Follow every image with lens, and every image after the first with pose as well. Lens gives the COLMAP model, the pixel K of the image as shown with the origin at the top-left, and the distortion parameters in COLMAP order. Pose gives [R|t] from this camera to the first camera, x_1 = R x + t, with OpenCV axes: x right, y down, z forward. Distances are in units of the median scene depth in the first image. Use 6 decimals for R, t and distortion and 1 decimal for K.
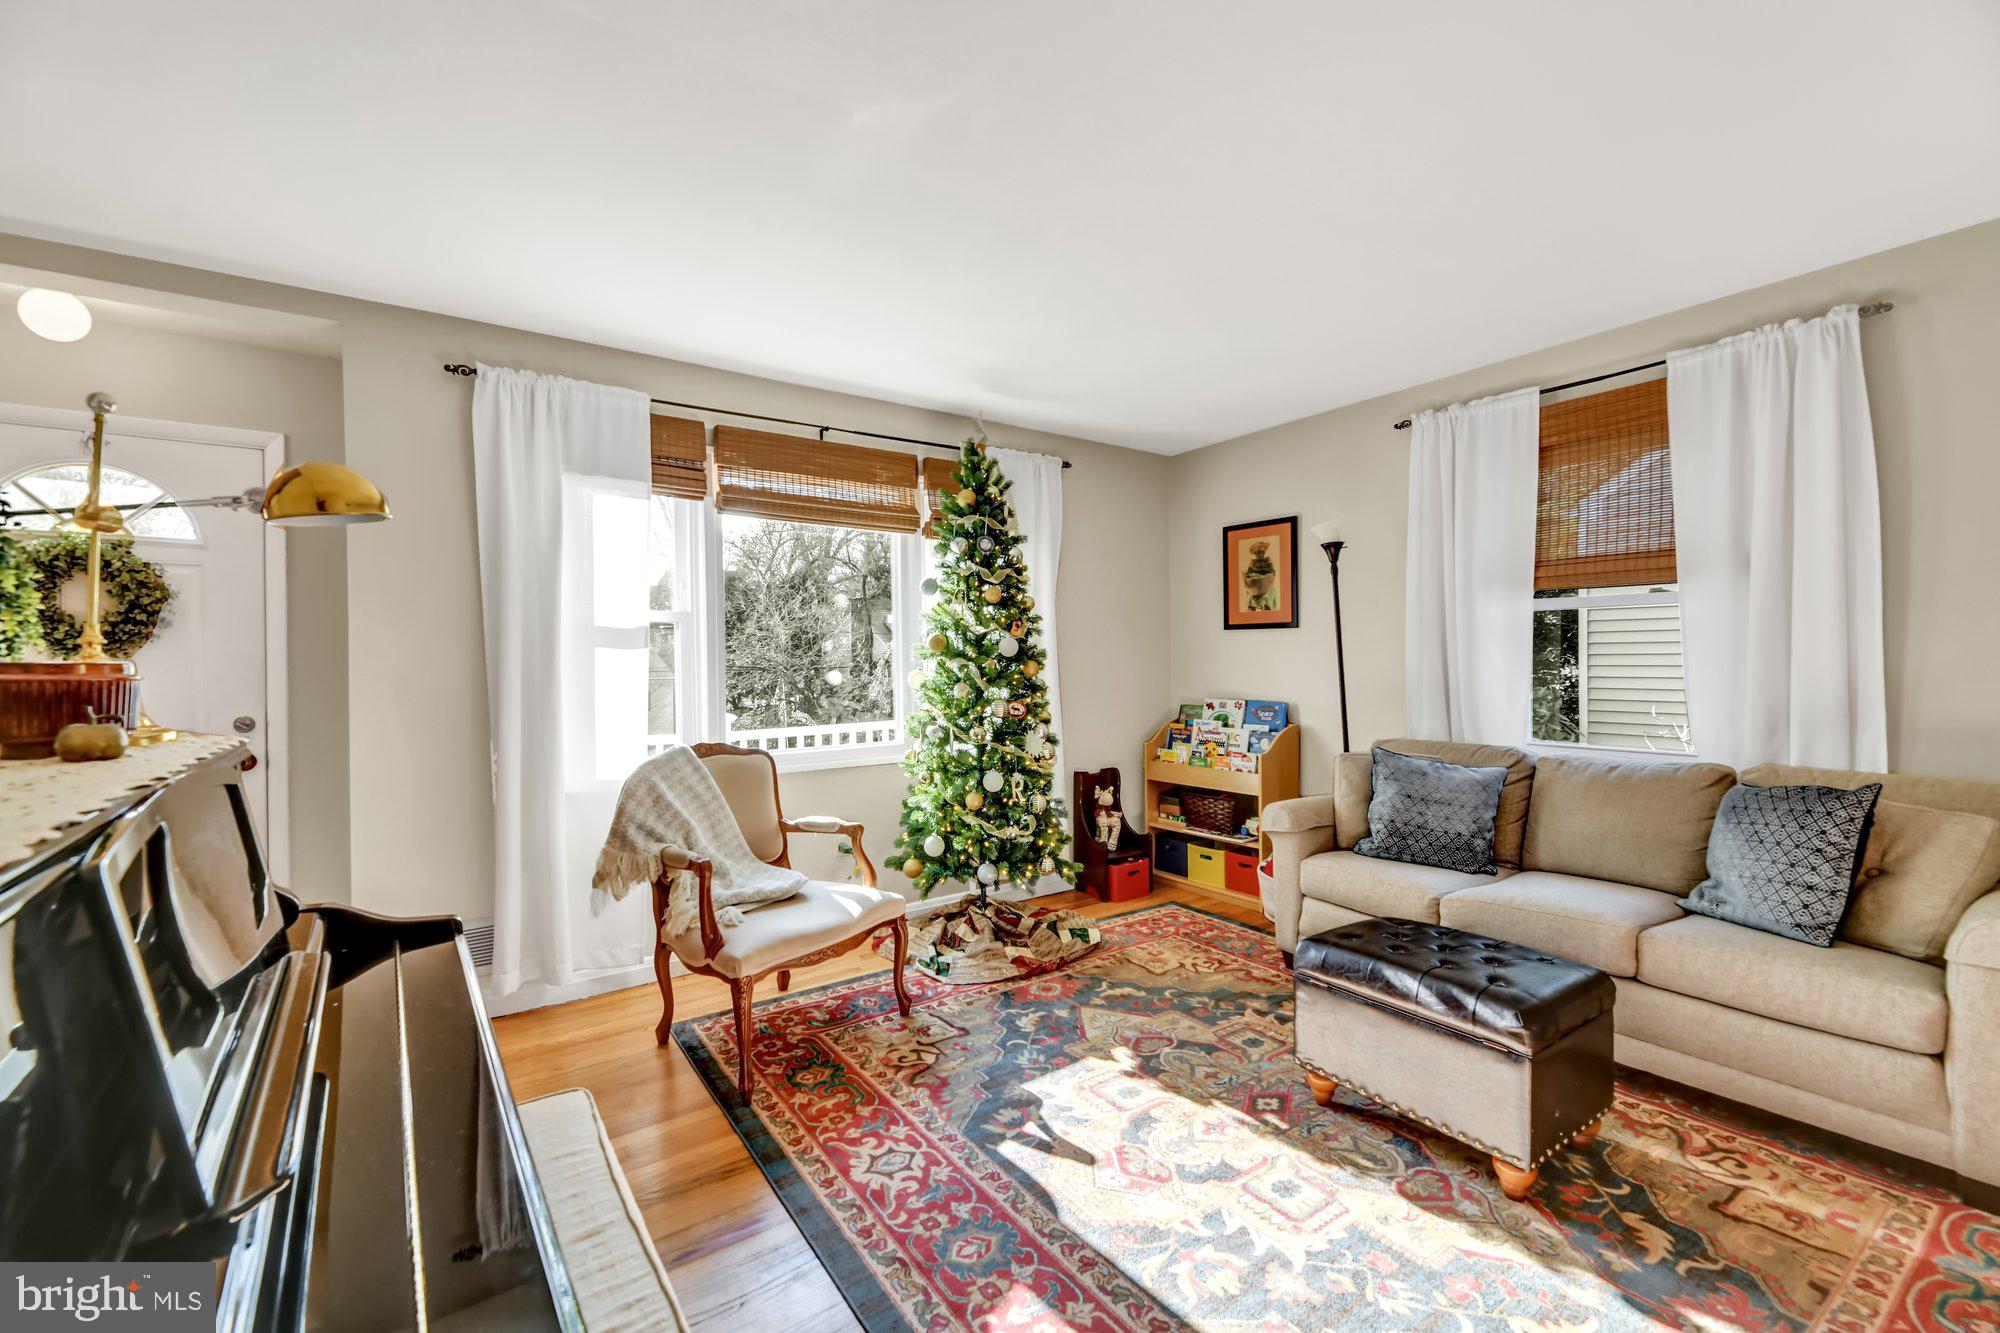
lens RADIAL K [[828.6, 0, 990.5], [0, 828.6, 654.7], [0, 0, 1]] dist [0.001350, -0.001996]
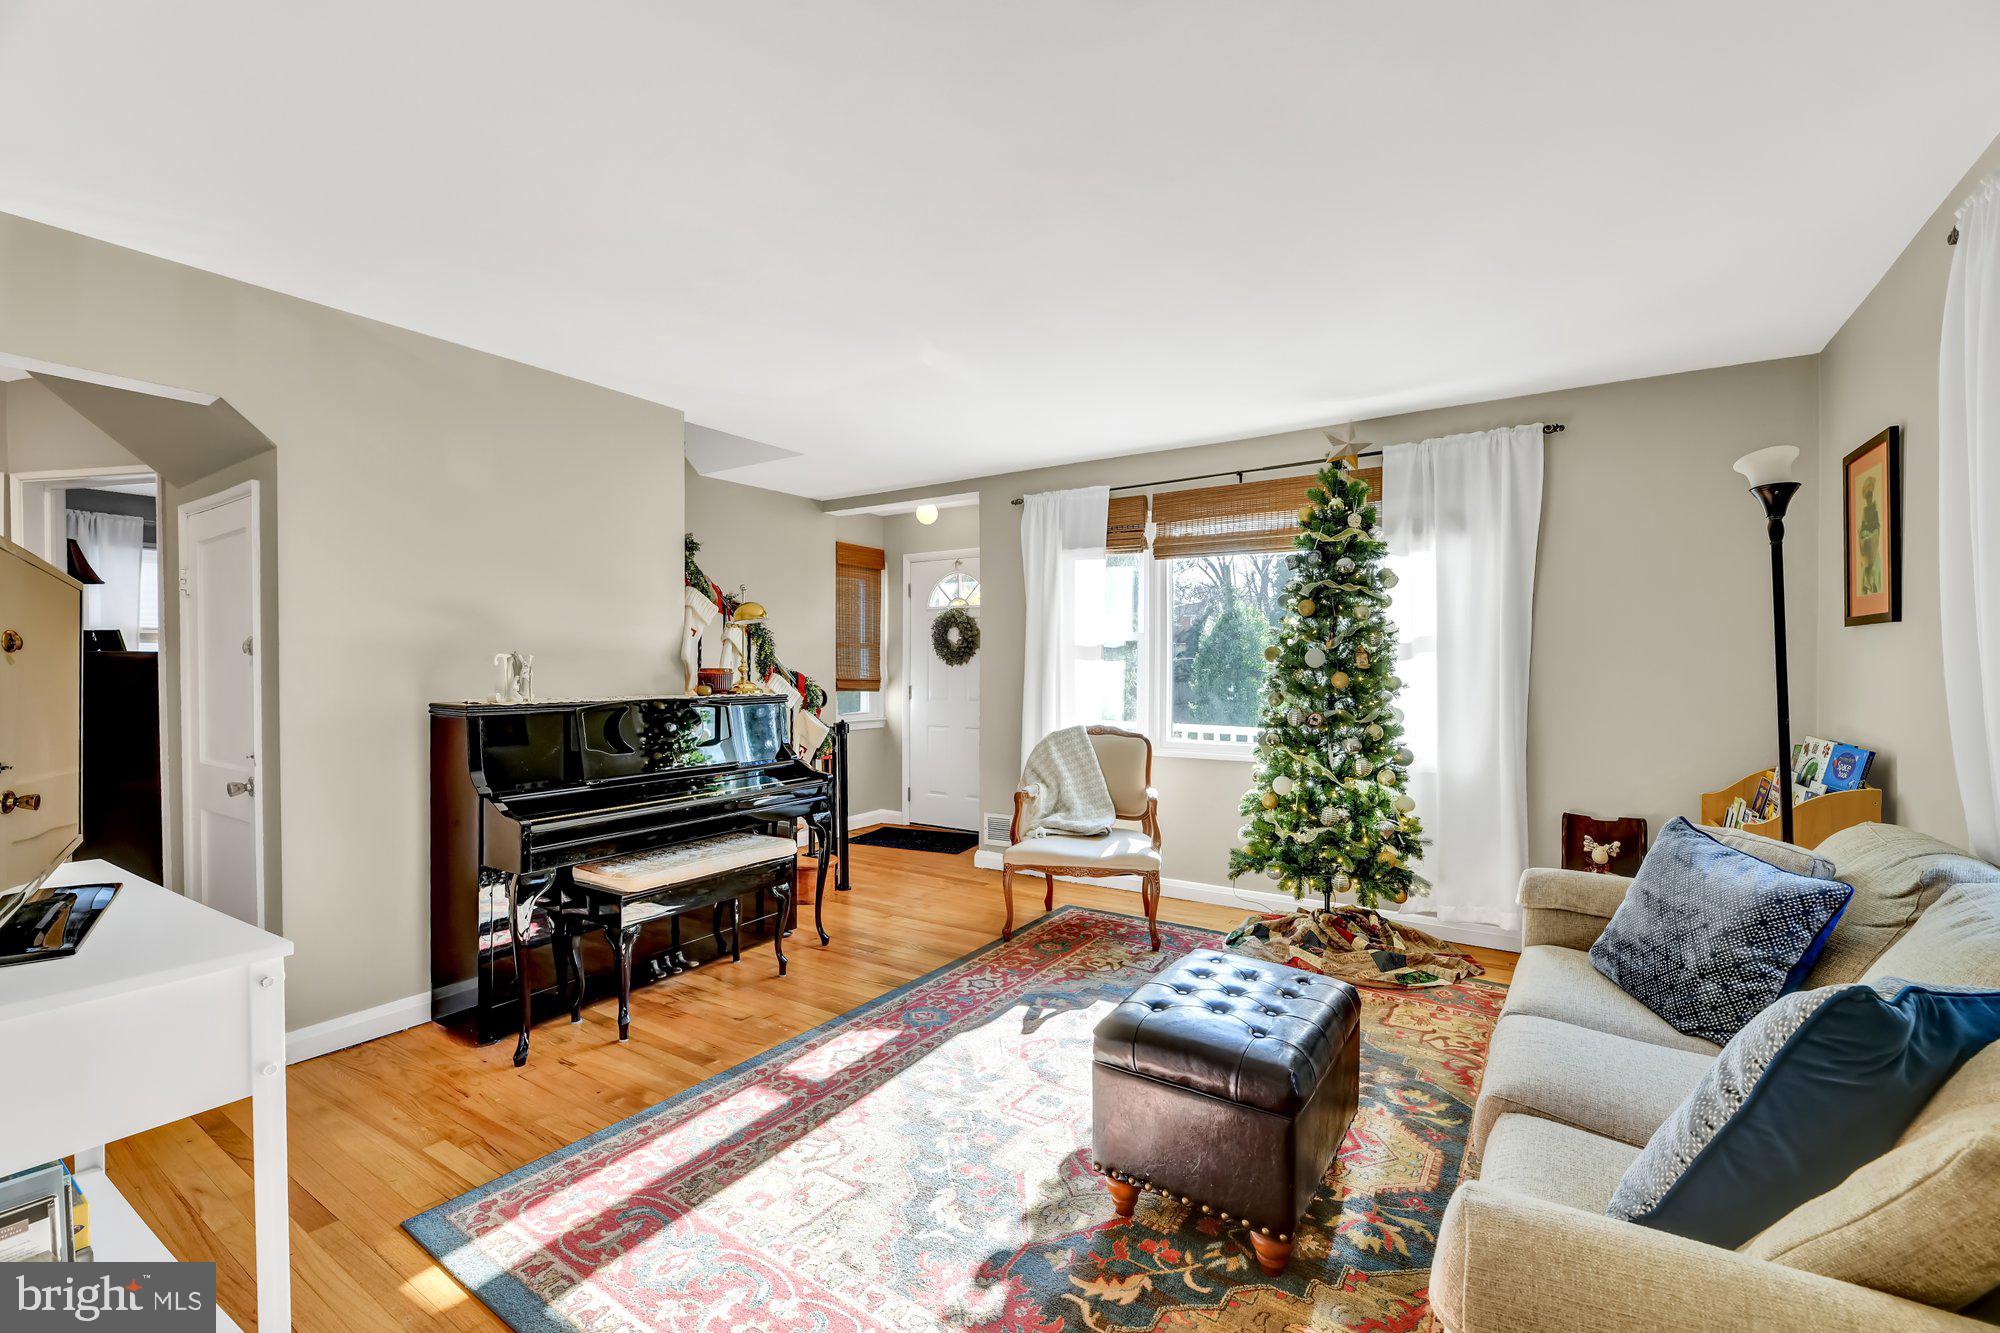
lens RADIAL K [[828.6, 0, 1009.1], [0, 828.6, 665.9], [0, 0, 1]] dist [0.001350, -0.001996]
pose [[0.373441, 0.008351, -0.927616, 1.112756], [0.000277, 0.999958, 0.009113, -0.012609], [0.927654, -0.003660, 0.373423, 0.365238]]
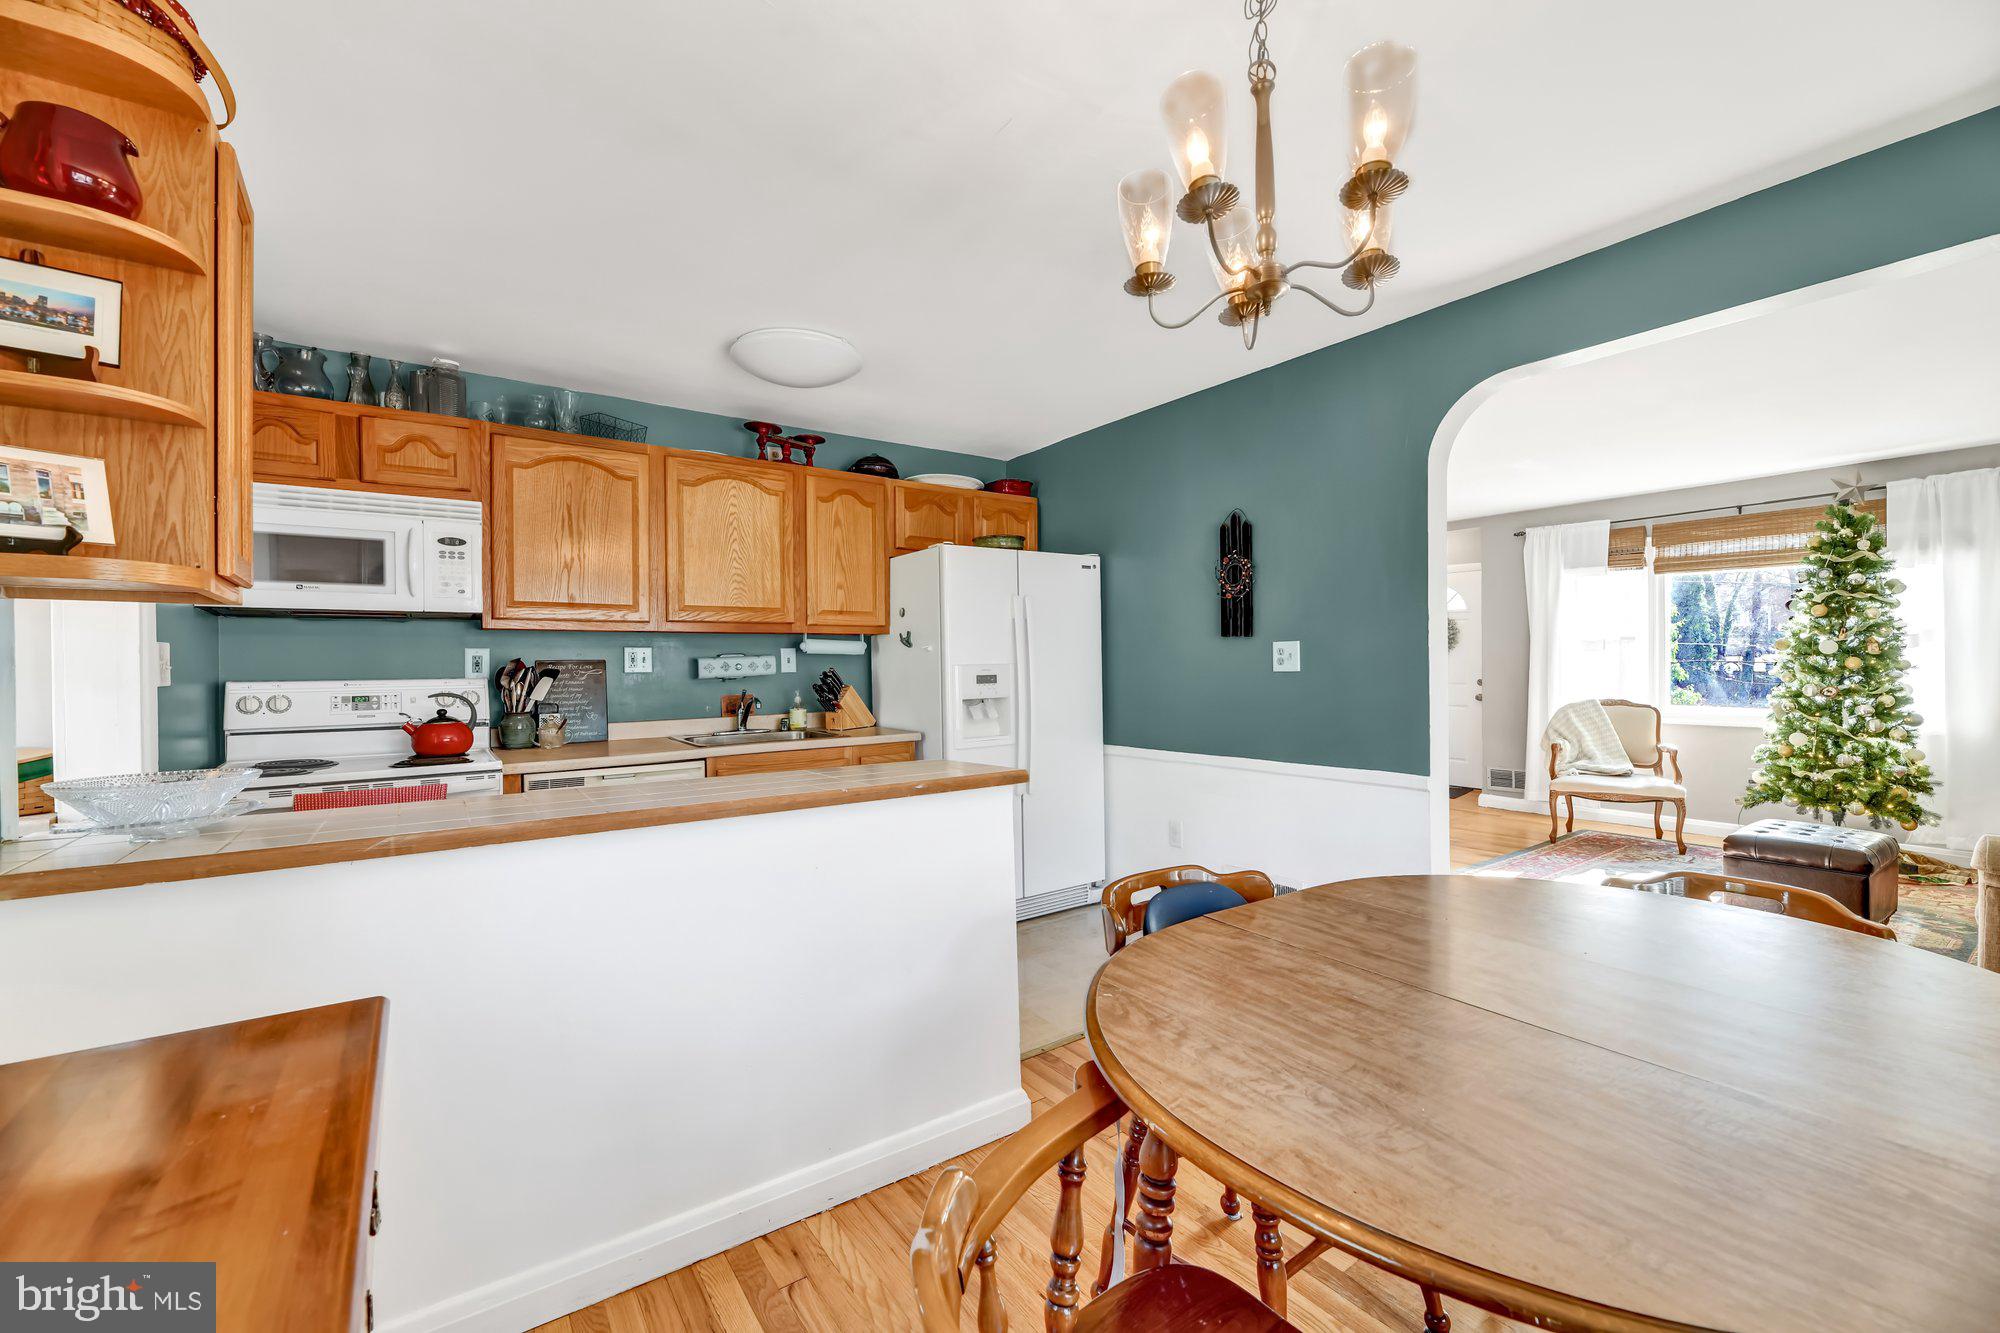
lens RADIAL K [[828.6, 0, 988.1], [0, 828.6, 663.2], [0, 0, 1]] dist [0.001350, -0.001996]
pose [[0.022146, 0.009350, -0.999711, 1.894287], [0.012883, 0.999871, 0.009637, -0.019226], [0.999672, -0.013093, 0.022023, -0.634444]]
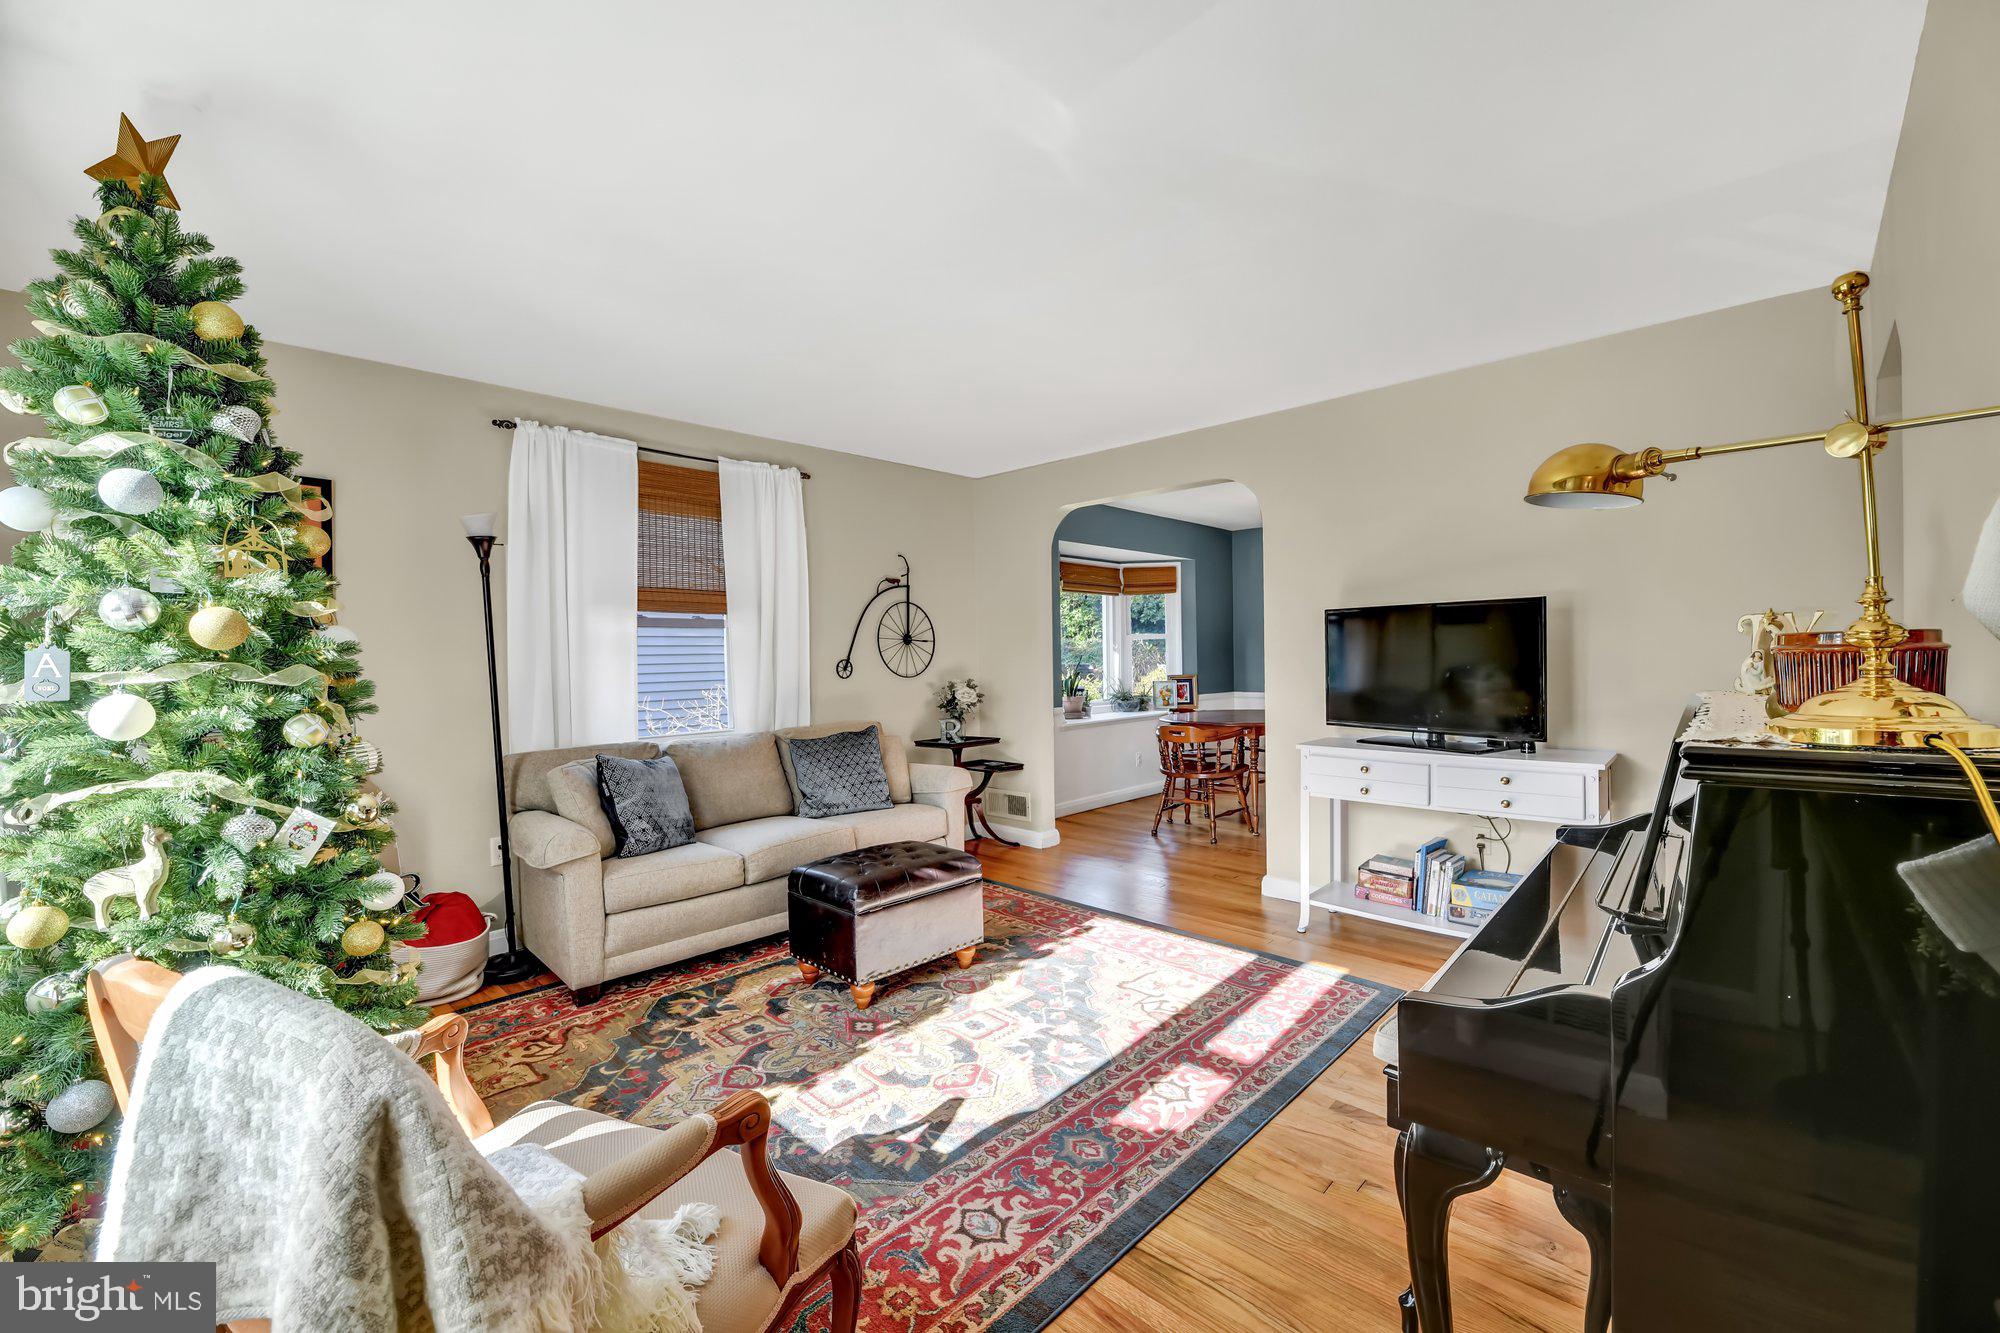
lens RADIAL K [[816.2, 0, 1007.8], [0, 816.2, 662.4], [0, 0, 1]] dist [-0.002441, -0.000060]
pose [[-0.205938, 0.006609, 0.978543, -0.788249], [0.017793, 0.999837, -0.003008, 0.014568], [-0.978403, 0.016792, -0.206022, 0.921963]]
